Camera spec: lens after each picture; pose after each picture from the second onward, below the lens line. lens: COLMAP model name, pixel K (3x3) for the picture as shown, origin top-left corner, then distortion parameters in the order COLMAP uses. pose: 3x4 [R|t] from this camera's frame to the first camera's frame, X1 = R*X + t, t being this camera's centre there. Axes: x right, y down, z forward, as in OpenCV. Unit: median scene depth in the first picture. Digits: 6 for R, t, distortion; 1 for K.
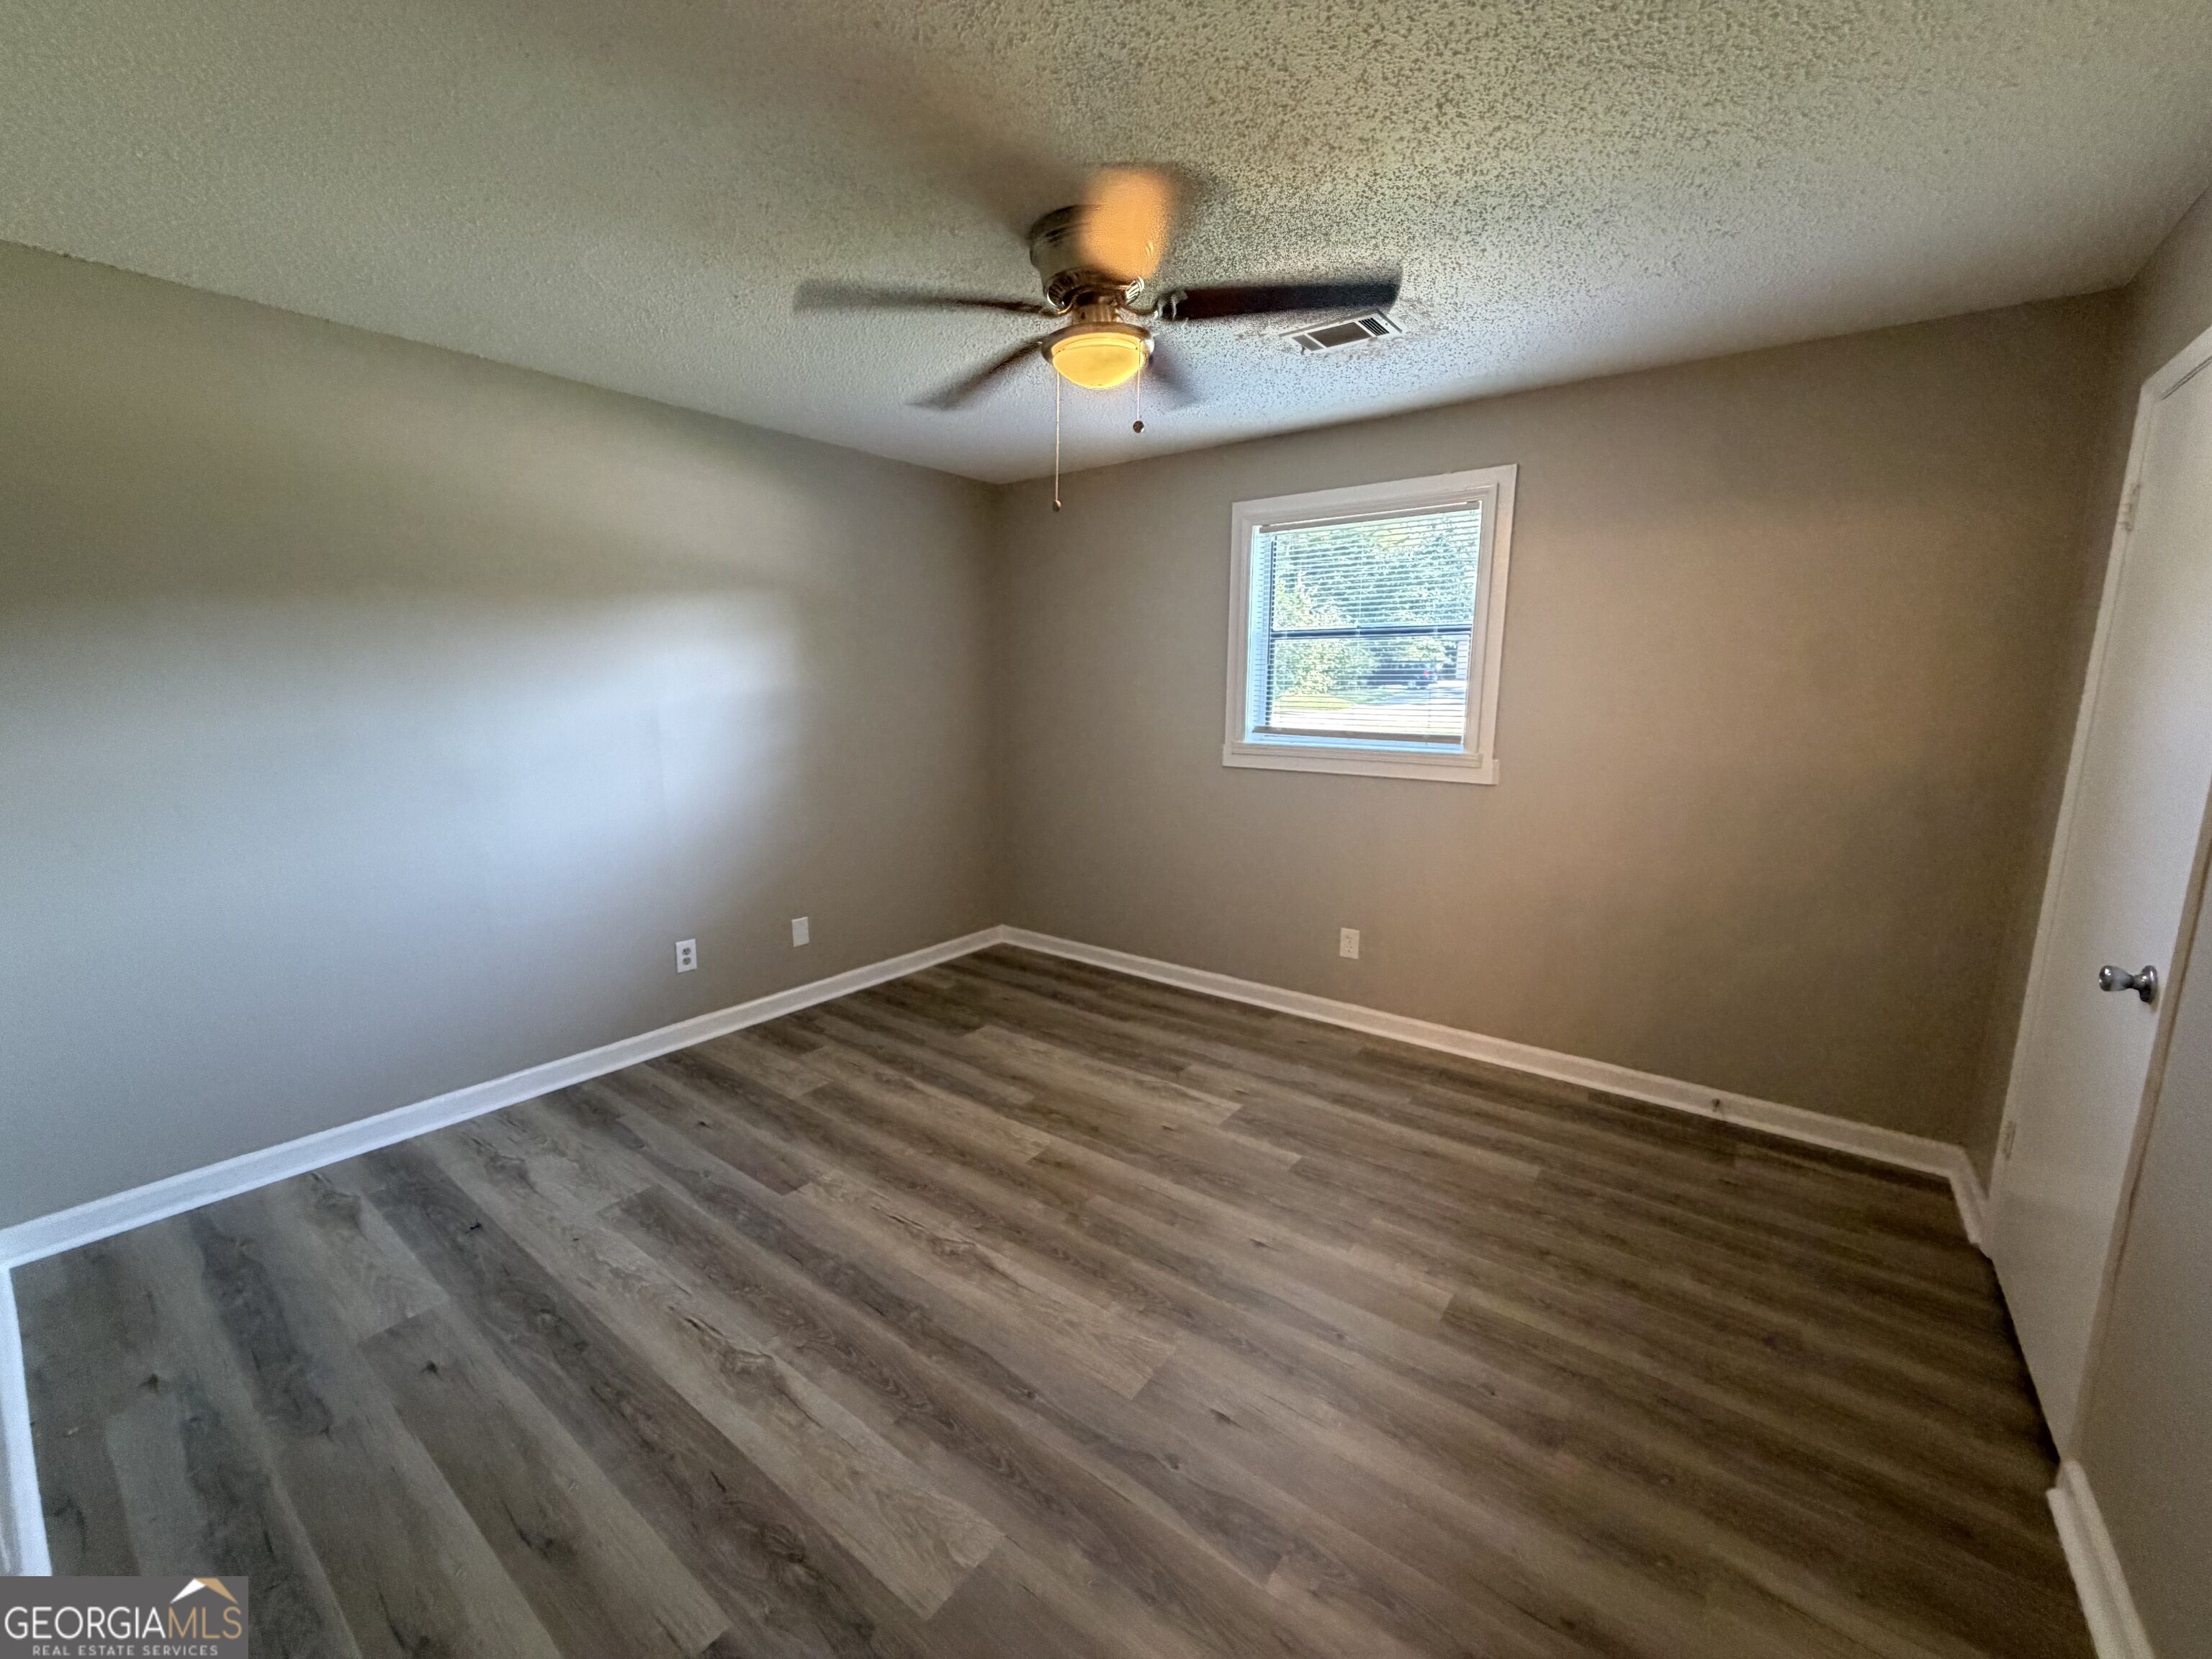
lens RADIAL K [[878.5, 0, 1098.9], [0, 878.5, 827.6], [0, 0, 1]] dist [-0.005627, 0.000038]
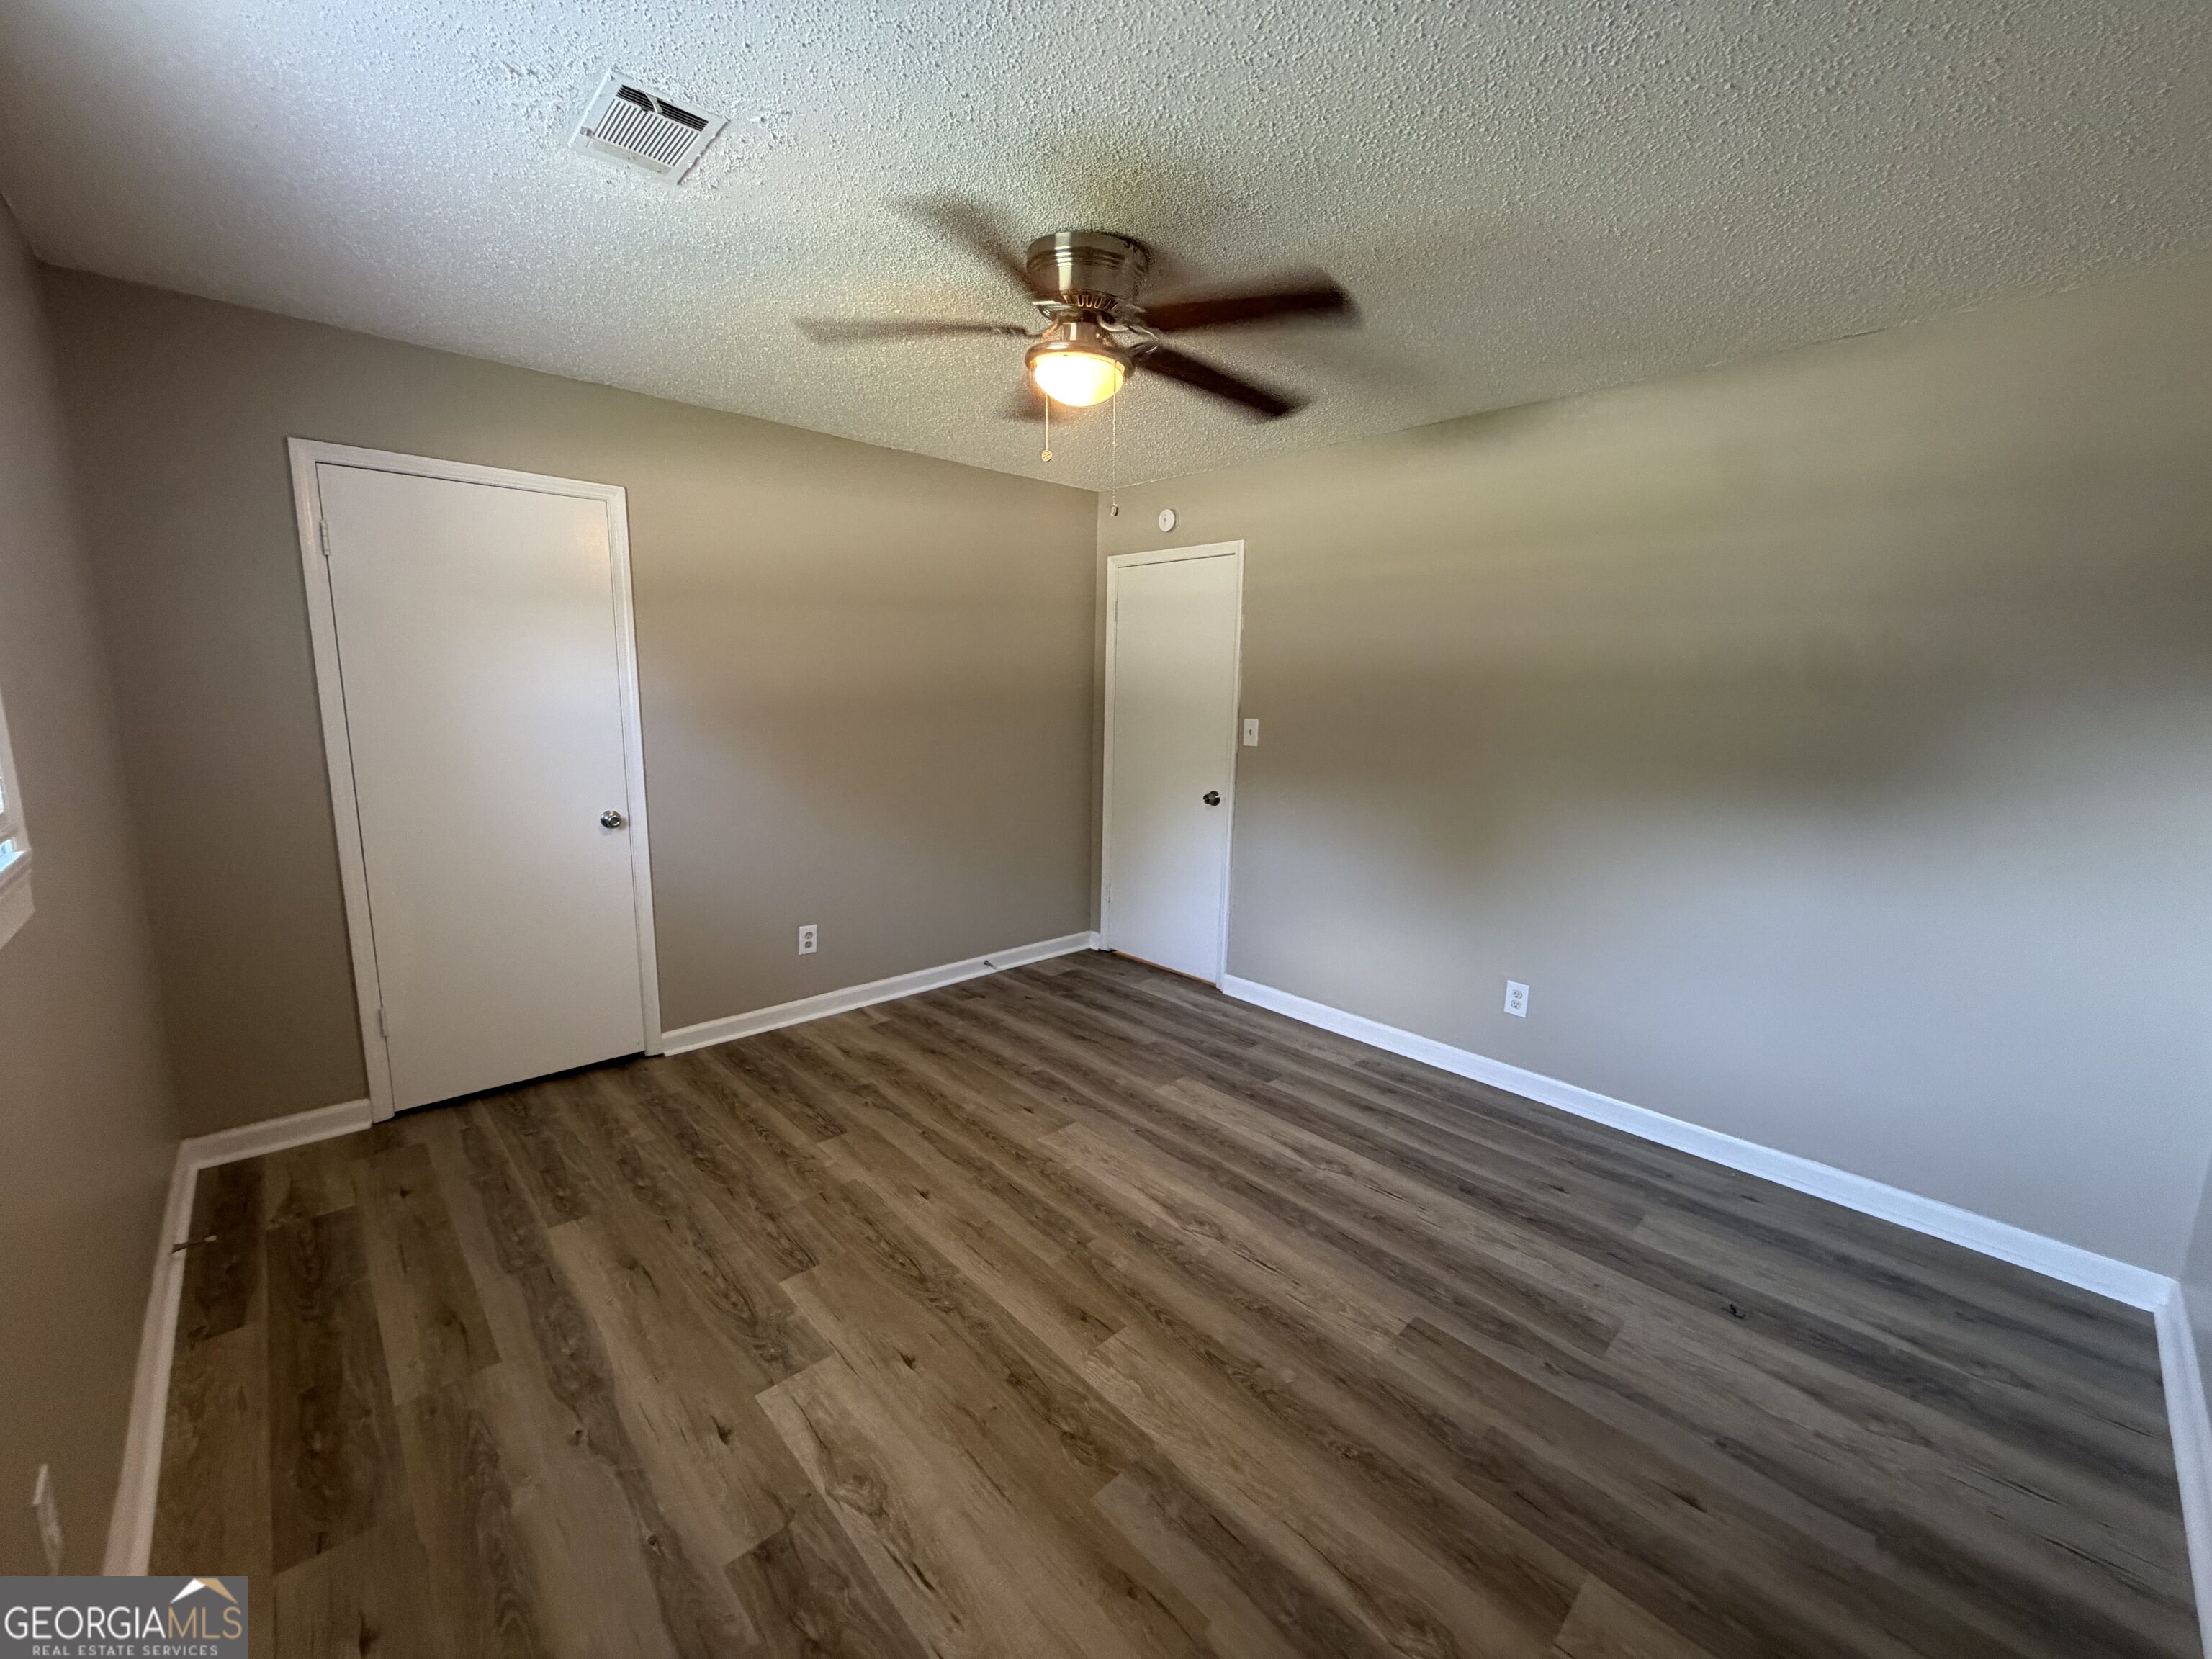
lens RADIAL K [[878.5, 0, 1098.9], [0, 878.5, 827.6], [0, 0, 1]] dist [-0.005627, 0.000038]
pose [[-0.985786, -0.052198, 0.159694, -0.171959], [0.002891, 0.945103, 0.326760, -0.297073], [-0.167984, 0.322577, -0.931518, 1.695895]]
